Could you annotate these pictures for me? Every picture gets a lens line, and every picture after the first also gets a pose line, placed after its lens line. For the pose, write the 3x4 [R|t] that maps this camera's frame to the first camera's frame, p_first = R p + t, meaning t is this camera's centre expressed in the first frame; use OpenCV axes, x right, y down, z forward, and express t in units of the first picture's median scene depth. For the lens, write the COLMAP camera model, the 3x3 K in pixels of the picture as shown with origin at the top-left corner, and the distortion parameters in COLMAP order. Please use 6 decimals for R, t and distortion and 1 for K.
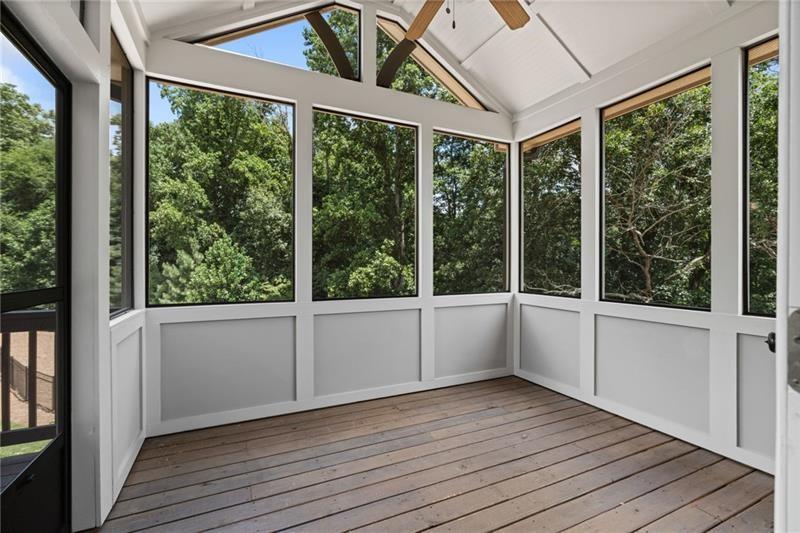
lens RADIAL K [[359.3, 0, 393.4], [0, 359.3, 263.8], [0, 0, 1]] dist [-0.011366, 0.001340]
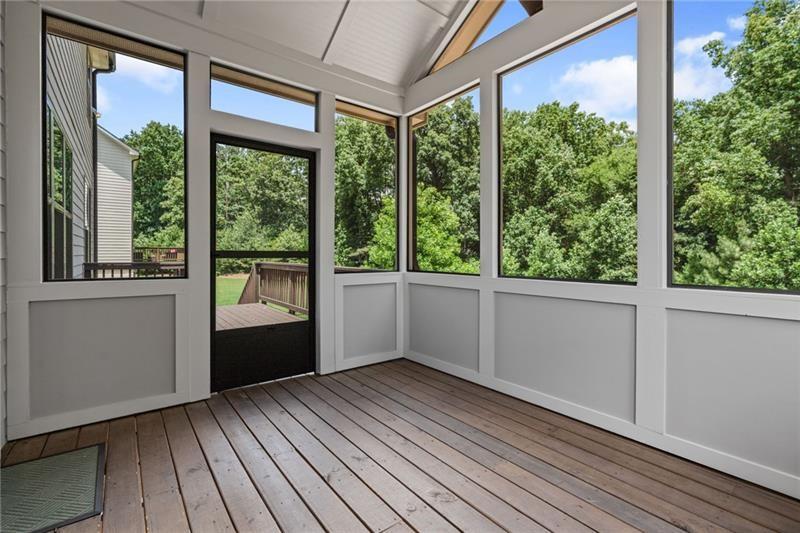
lens RADIAL K [[359.3, 0, 401.4], [0, 359.3, 258.0], [0, 0, 1]] dist [-0.011366, 0.001340]
pose [[0.230581, 0.010764, -0.972994, 0.572168], [0.002313, 0.999930, 0.011610, 0.037476], [0.973050, -0.004927, 0.230540, 0.477006]]
